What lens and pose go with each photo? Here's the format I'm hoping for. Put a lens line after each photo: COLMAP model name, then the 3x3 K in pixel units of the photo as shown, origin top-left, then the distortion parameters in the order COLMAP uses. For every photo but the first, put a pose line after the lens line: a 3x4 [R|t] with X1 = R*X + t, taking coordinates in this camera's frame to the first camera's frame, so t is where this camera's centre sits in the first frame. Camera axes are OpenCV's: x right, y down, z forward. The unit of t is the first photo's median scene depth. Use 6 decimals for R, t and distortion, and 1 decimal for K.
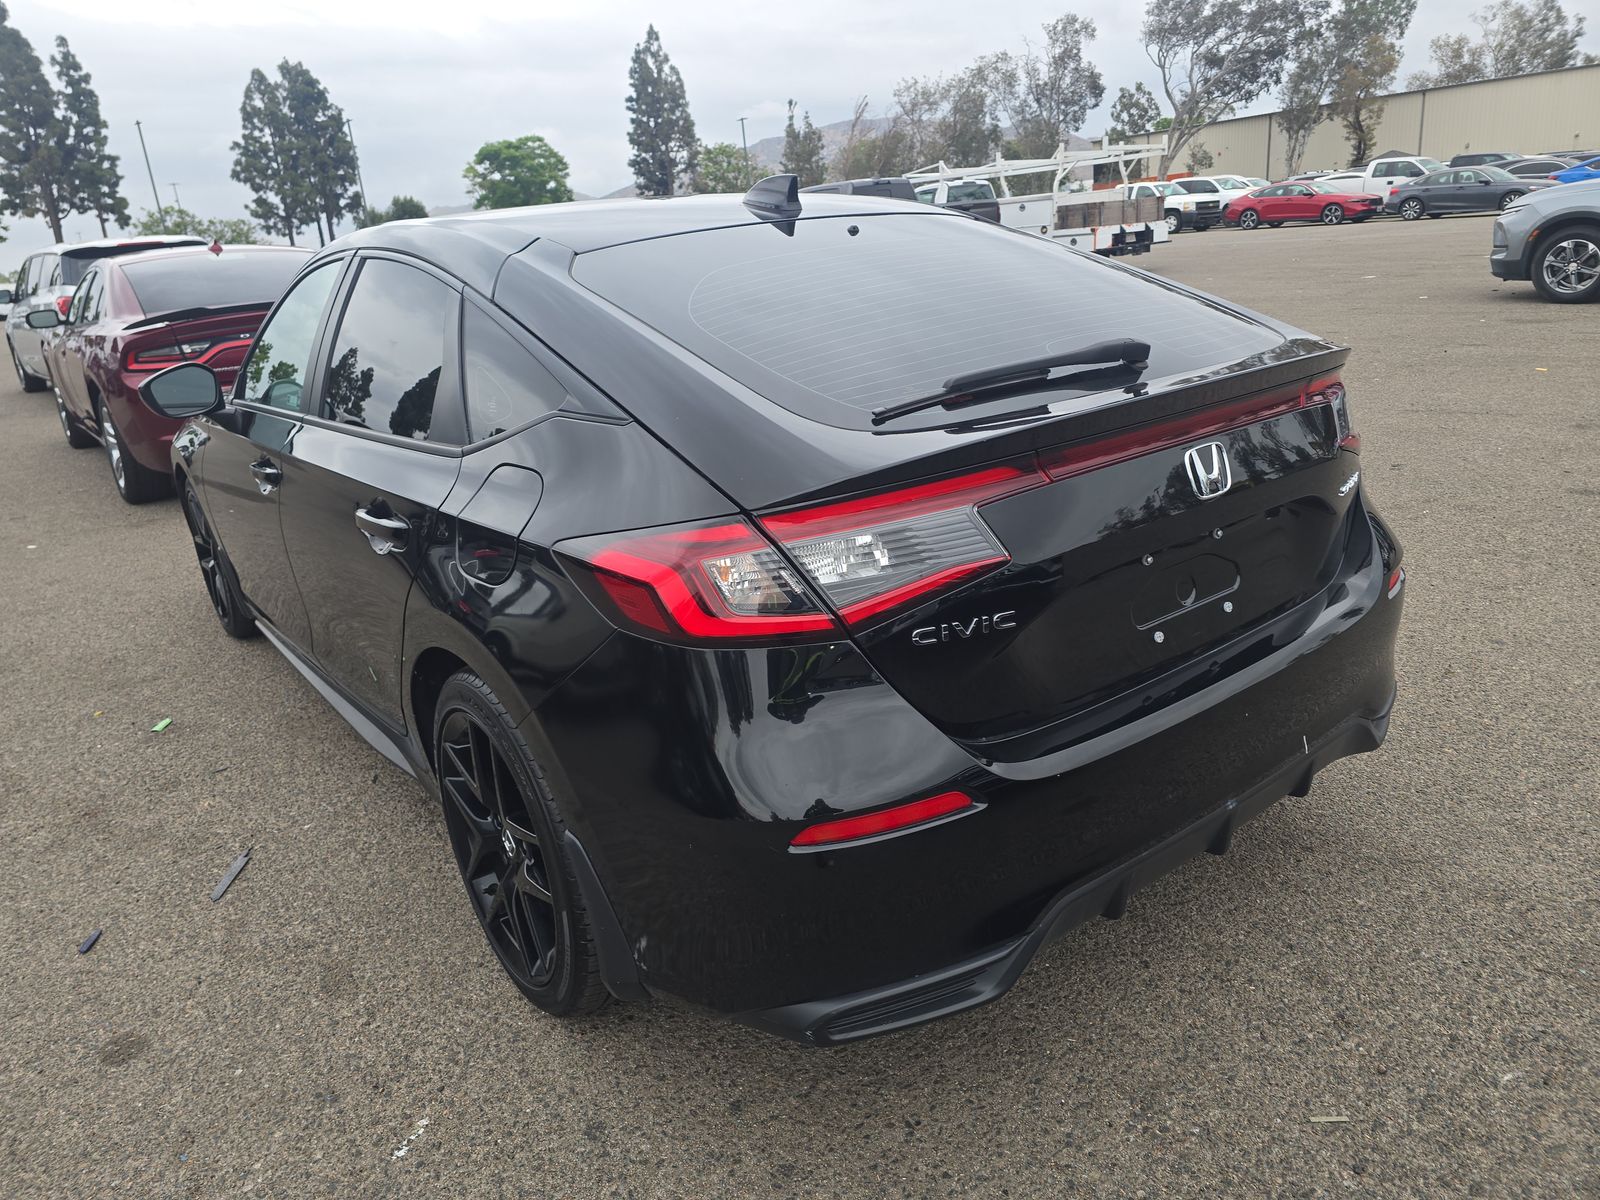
lens RADIAL K [[1084.7, 0, 800.0], [0, 1084.7, 600.0], [0, 0, 1]] dist [0.066193, -0.063941]
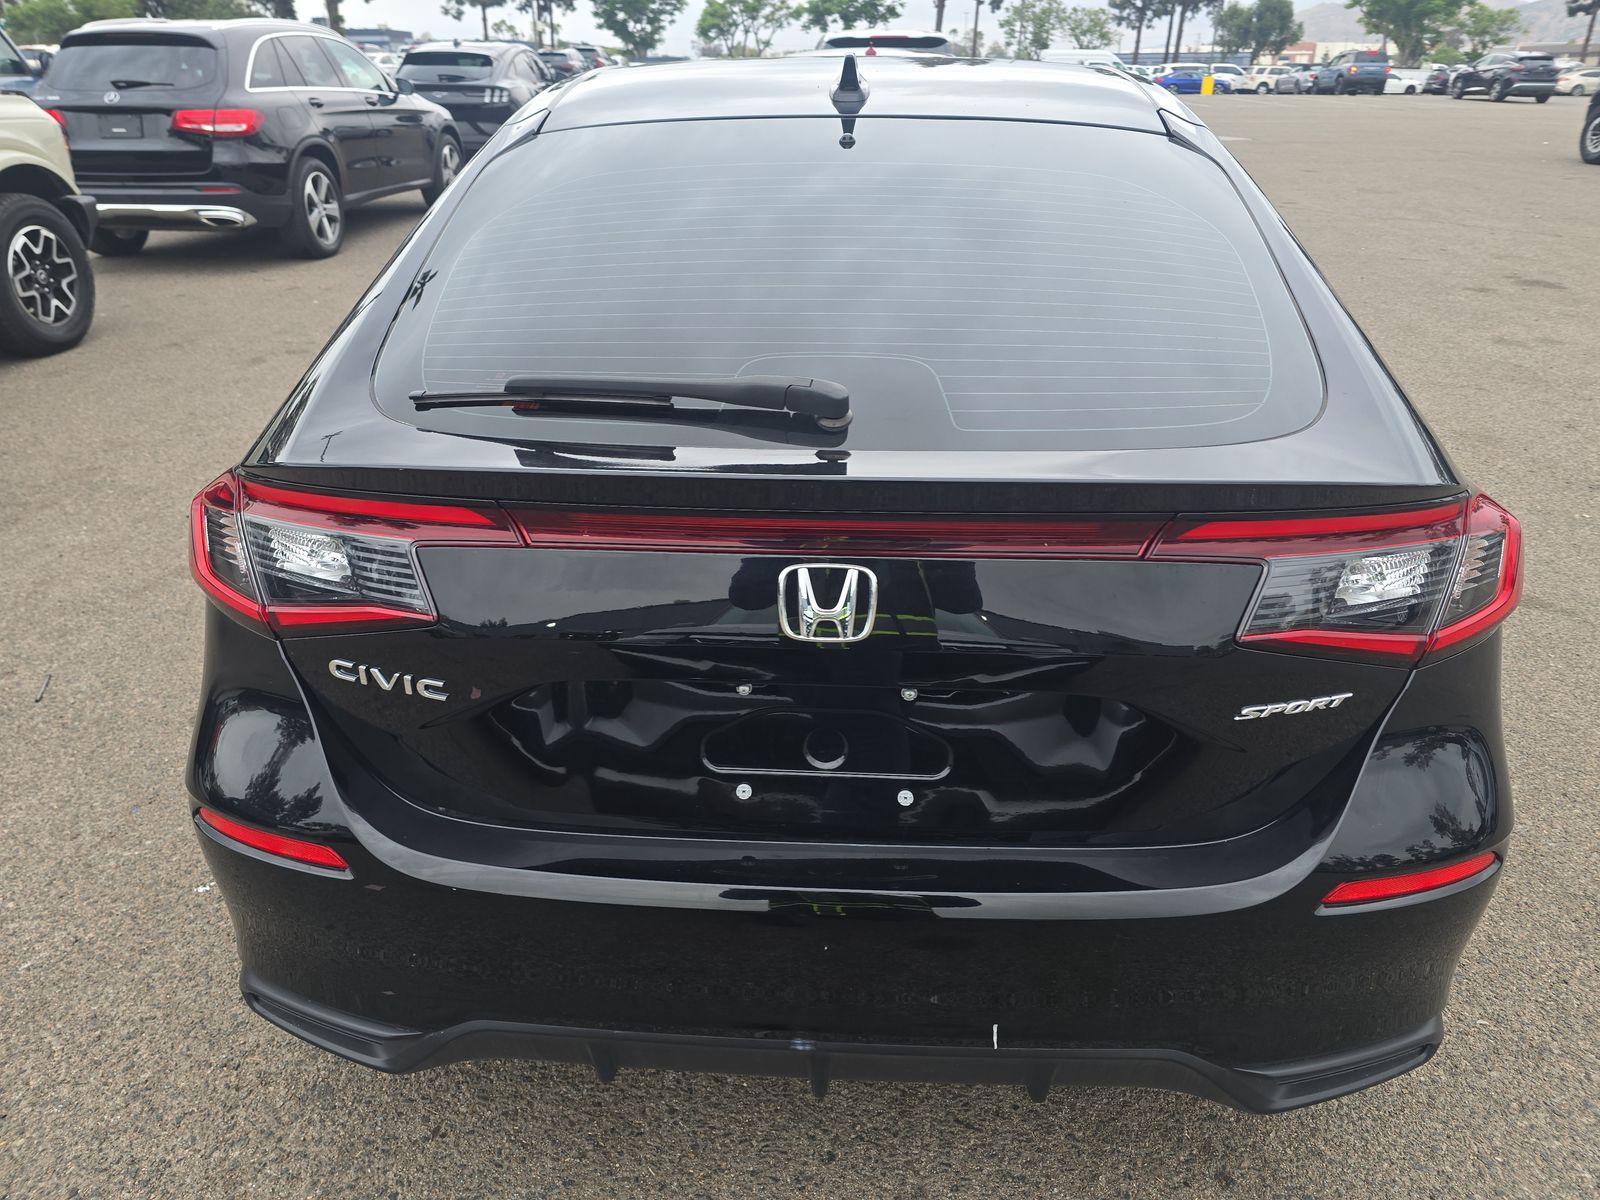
lens RADIAL K [[1084.7, 0, 800.0], [0, 1084.7, 600.0], [0, 0, 1]] dist [0.066193, -0.063941]
pose [[0.756156, 0.355985, -0.549093, 0.169469], [-0.266075, 0.933849, 0.239018, -0.064266], [0.597857, -0.034635, 0.800854, 0.106711]]
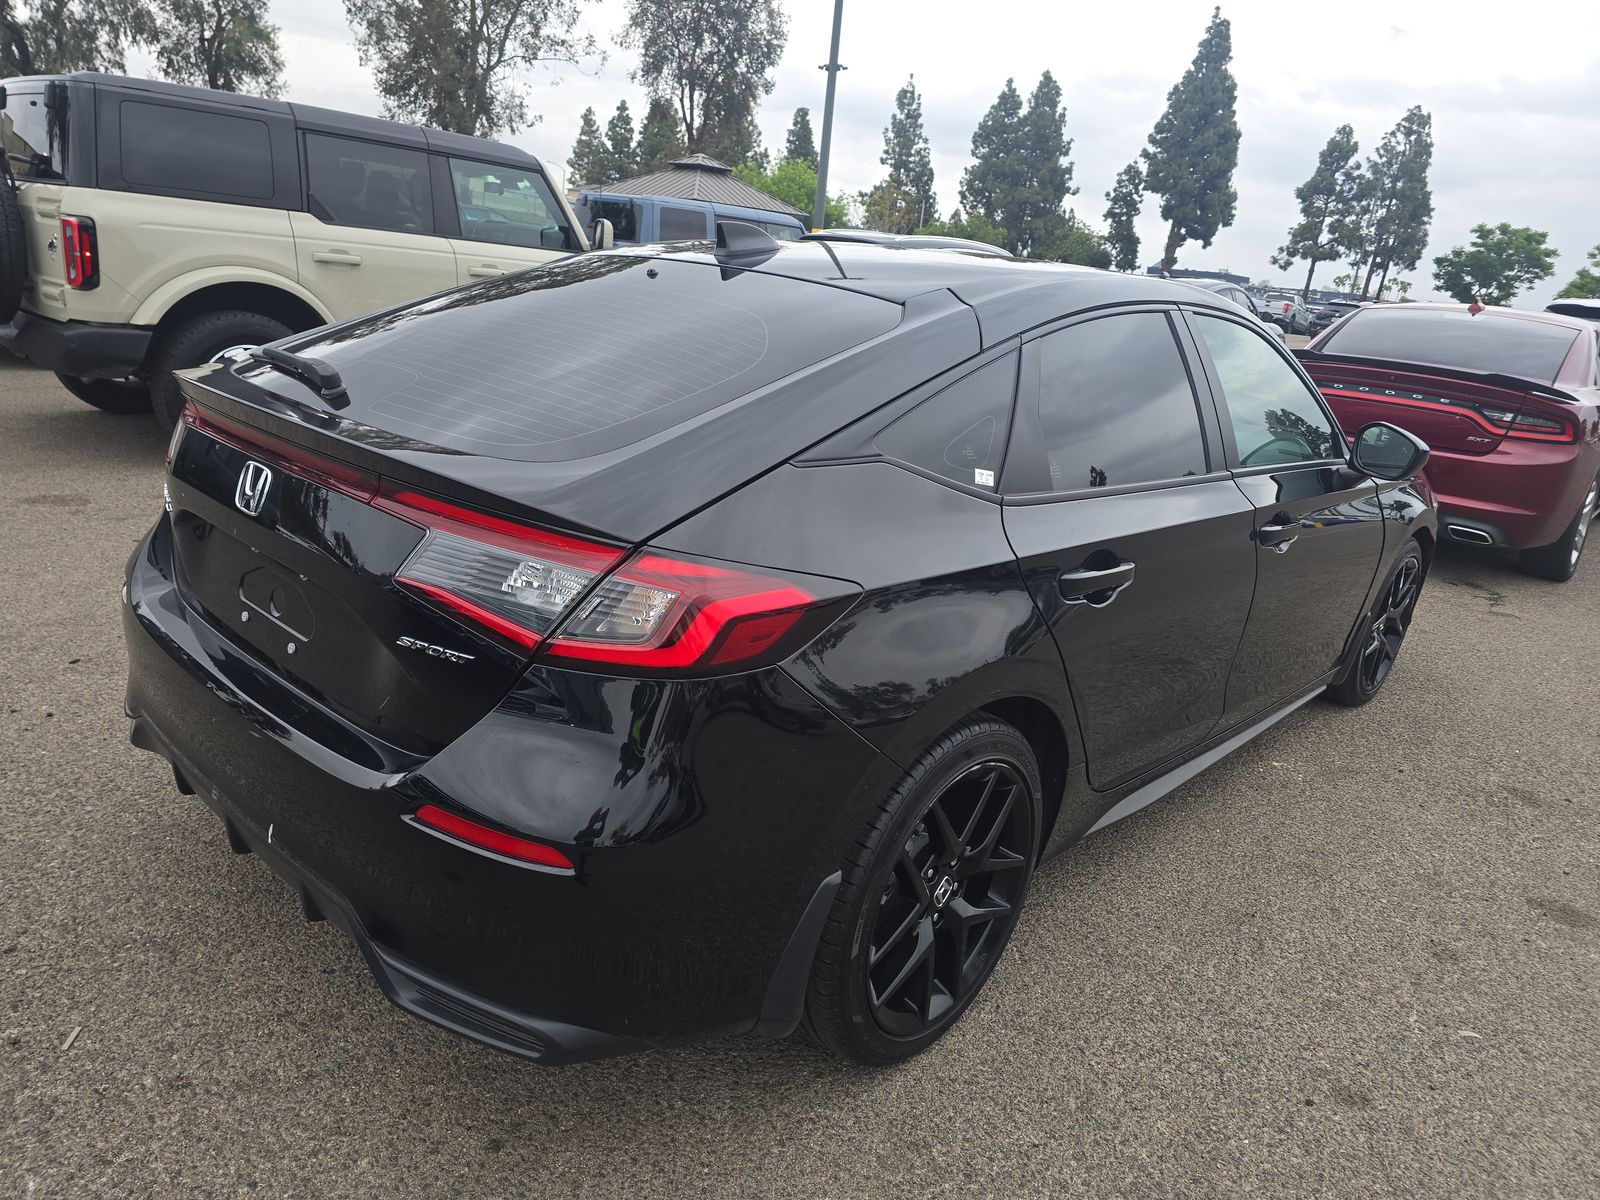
lens RADIAL K [[1084.7, 0, 800.0], [0, 1084.7, 600.0], [0, 0, 1]] dist [0.066193, -0.063941]
pose [[0.155294, 0.382723, -0.910718, 0.342768], [-0.421669, 0.859379, 0.289246, -0.130228], [0.893352, 0.339103, 0.294839, 0.279550]]
